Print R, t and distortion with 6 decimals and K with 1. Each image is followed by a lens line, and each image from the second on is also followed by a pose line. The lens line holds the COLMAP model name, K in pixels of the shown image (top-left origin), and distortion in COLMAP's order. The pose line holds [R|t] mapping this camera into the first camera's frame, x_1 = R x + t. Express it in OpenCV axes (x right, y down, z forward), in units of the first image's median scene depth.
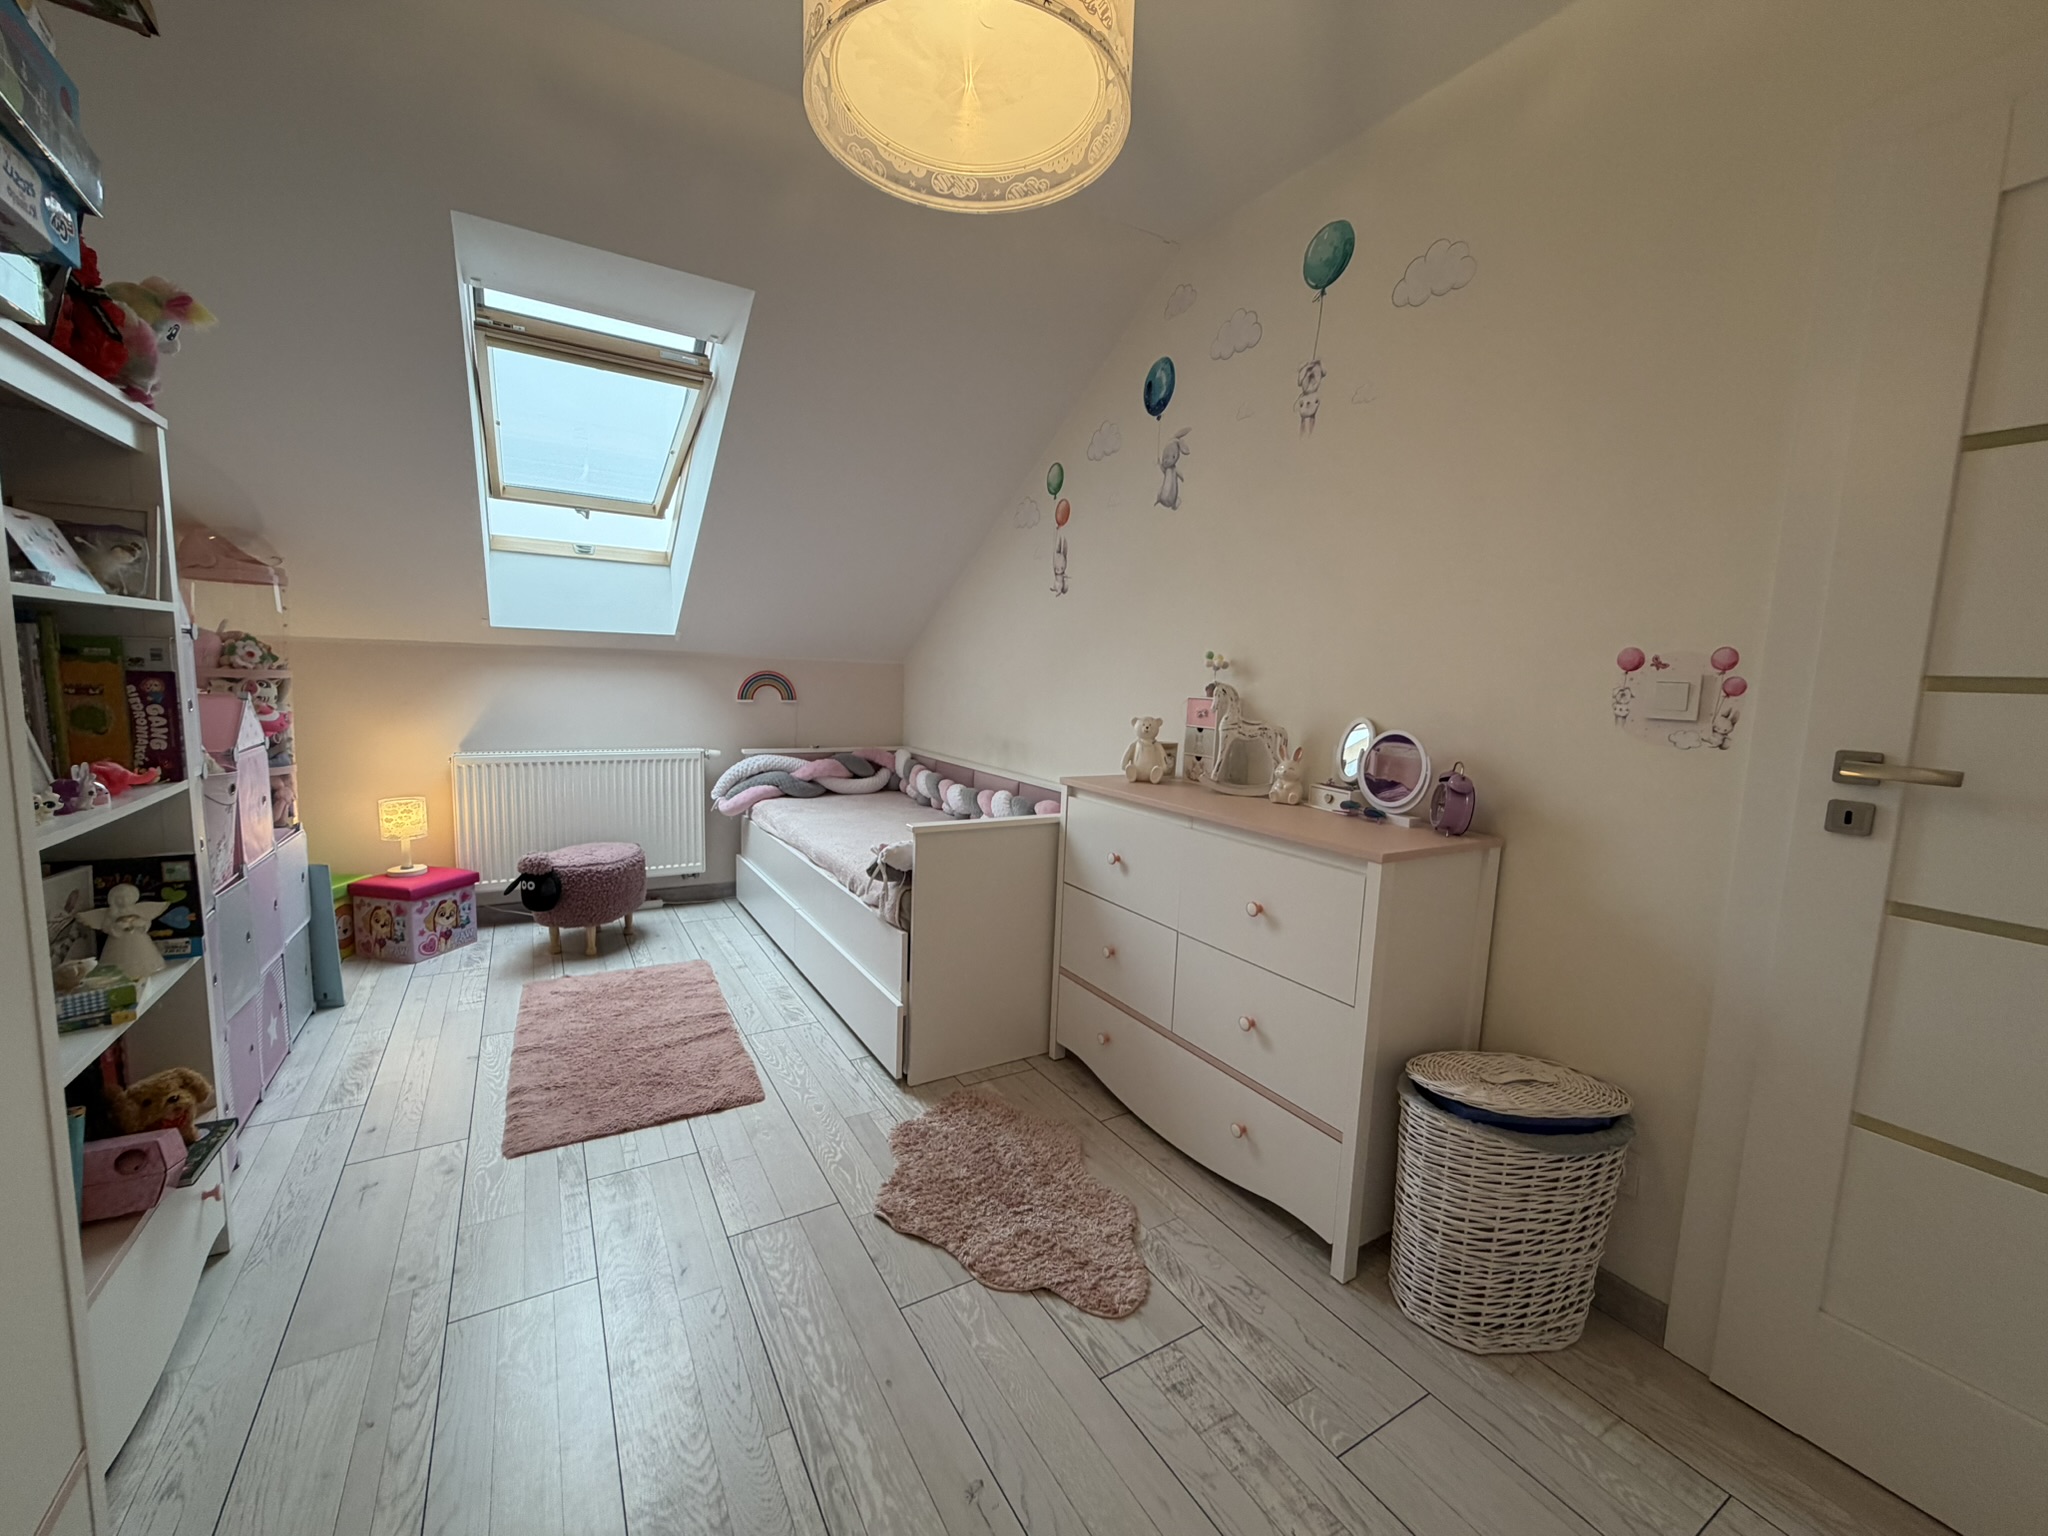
lens RADIAL K [[811.4, 0, 1019.5], [0, 811.4, 761.8], [0, 0, 1]] dist [0.000776, 0.000514]
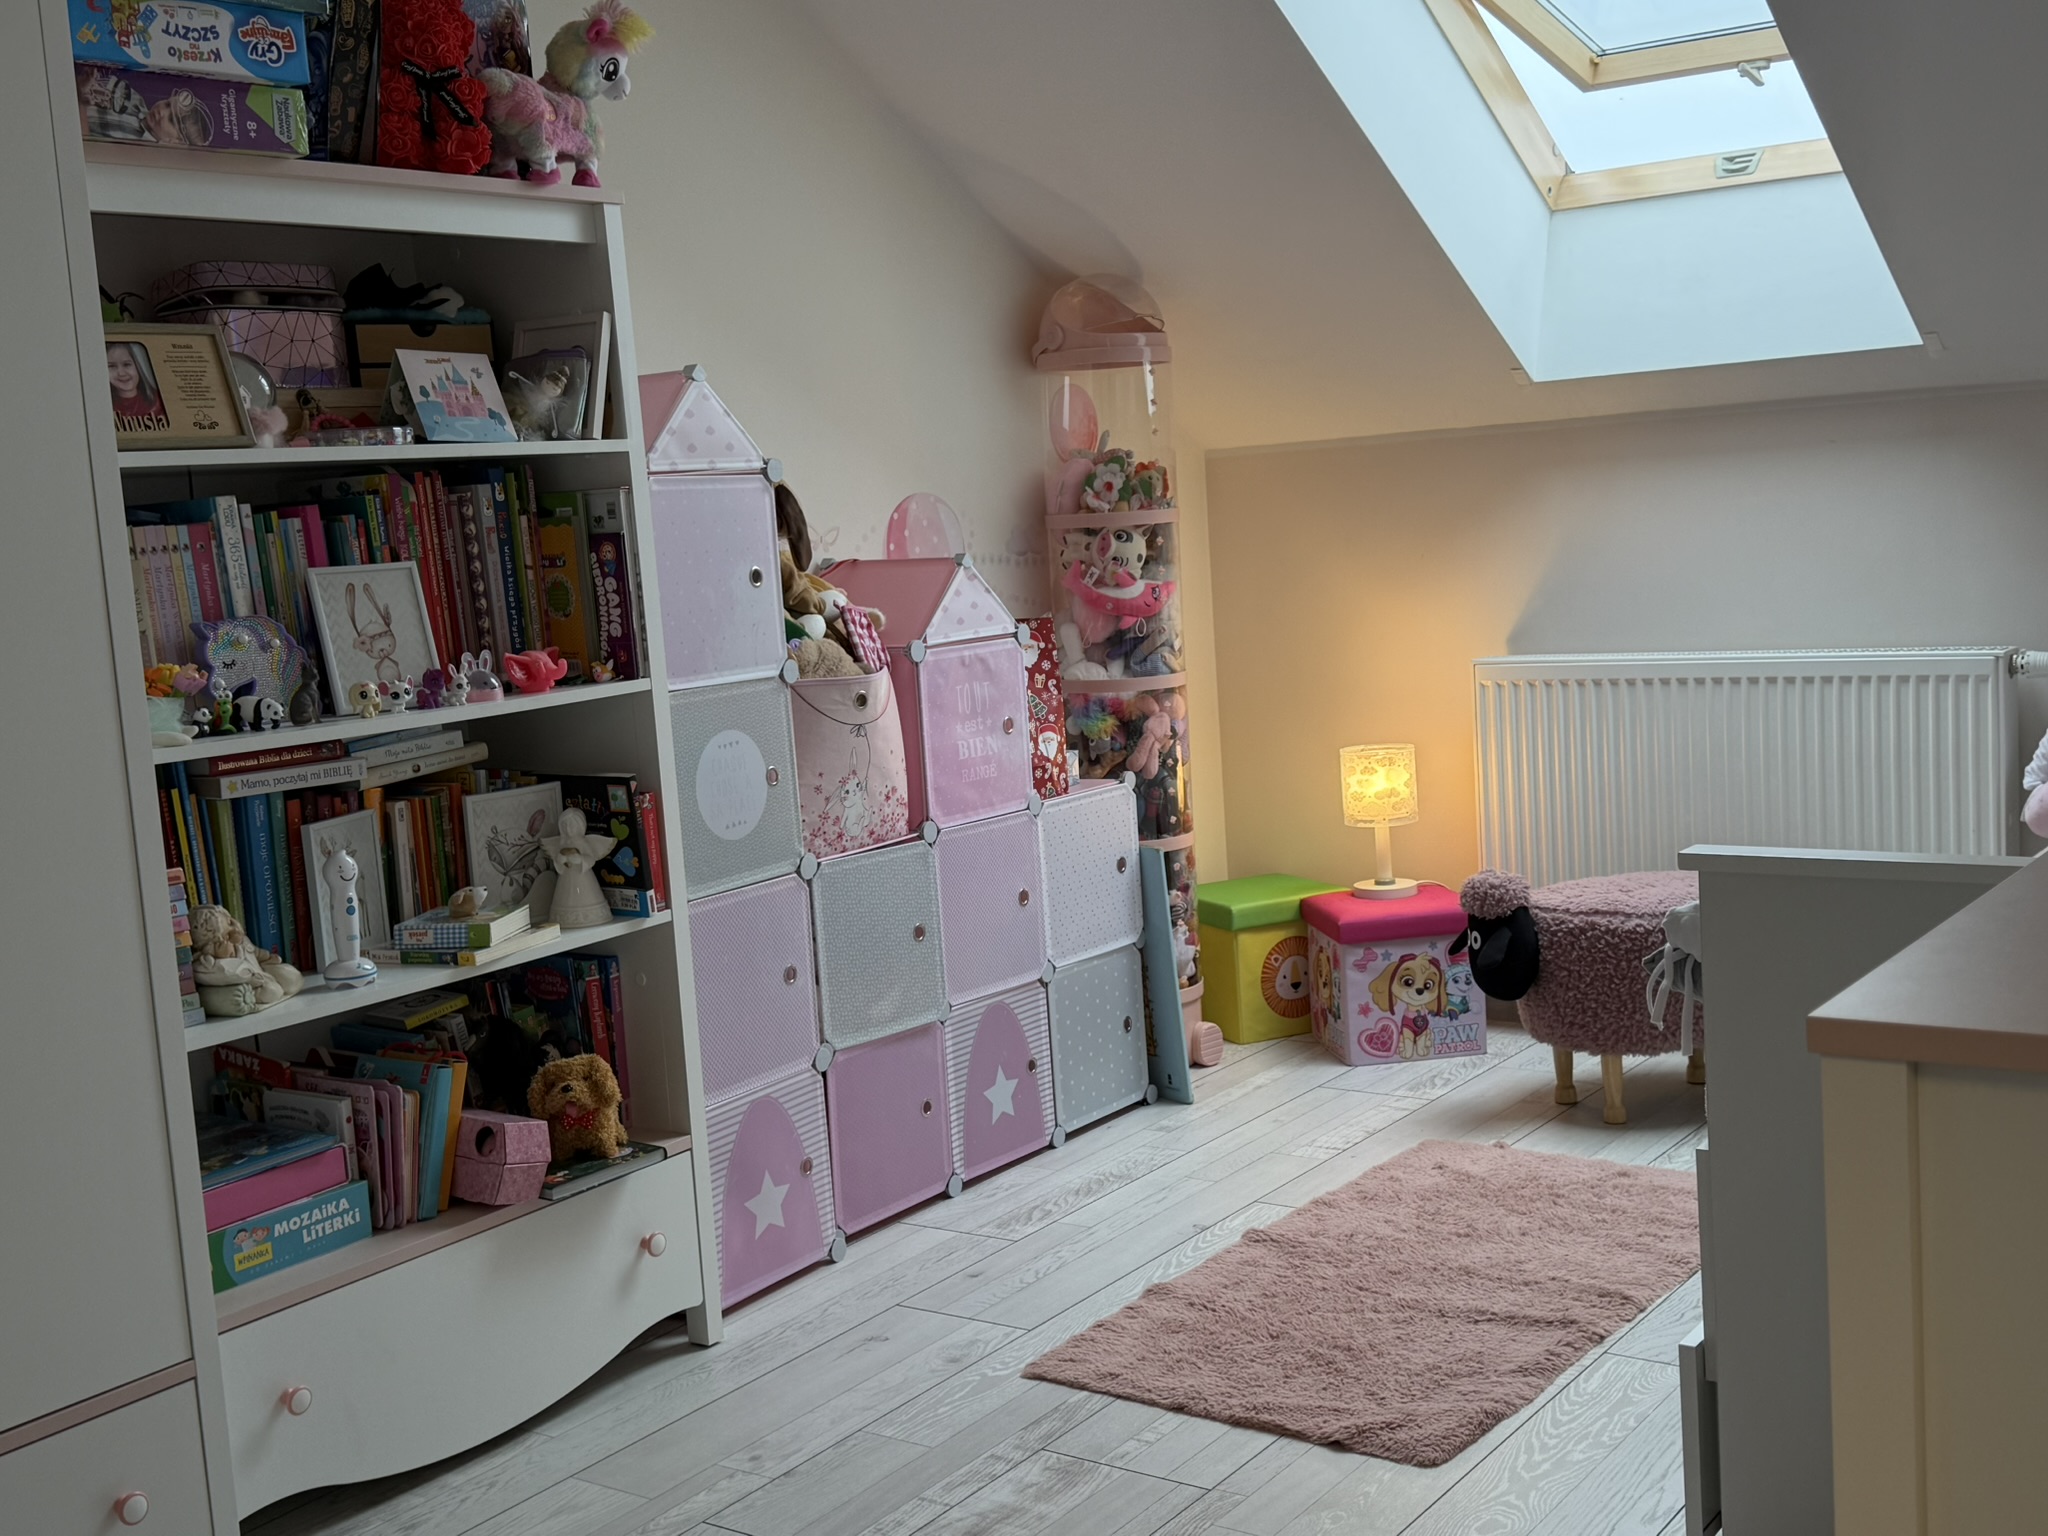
lens RADIAL K [[2289.4, 0, 1027.8], [0, 2289.4, 780.9], [0, 0, 1]] dist [0.070635, 0.000000]
pose [[0.392258, 0.050013, -0.918495, 0.587355], [-0.020857, 0.998748, 0.045476, 0.007901], [0.919619, 0.001318, 0.392810, 0.285348]]
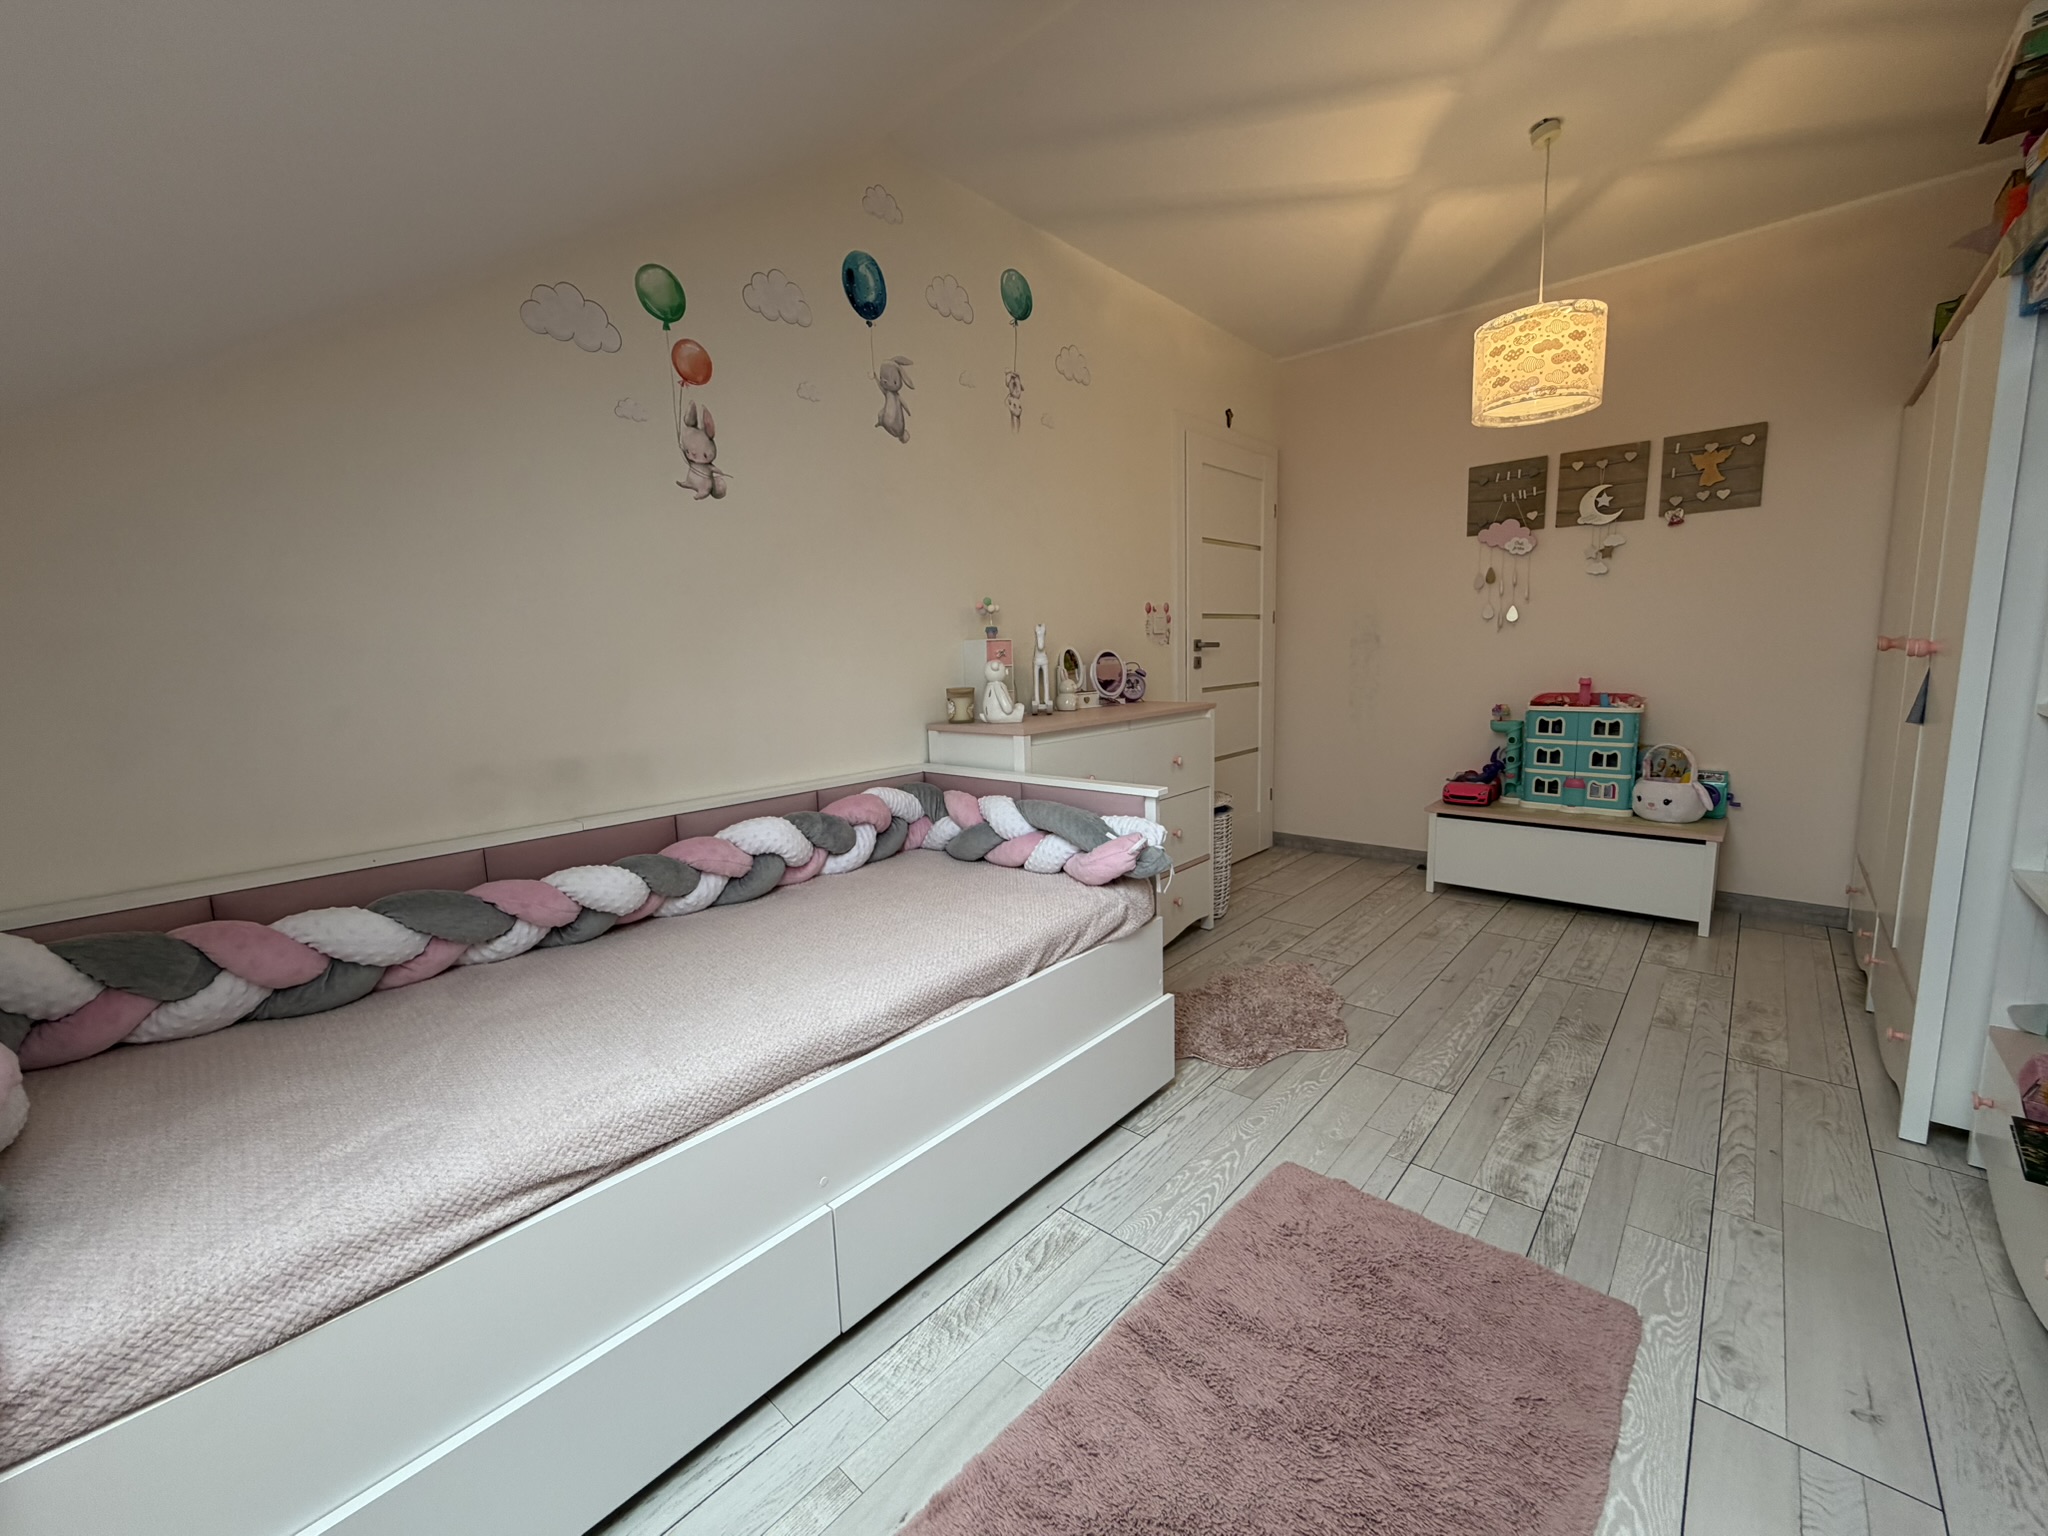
lens RADIAL K [[811.4, 0, 1024.4], [0, 811.4, 762.2], [0, 0, 1]] dist [0.000776, 0.000514]
pose [[-0.290976, -0.156579, 0.943830, -0.778766], [0.131747, 0.970561, 0.201630, -0.122871], [-0.947616, 0.183016, -0.261781, 1.168630]]
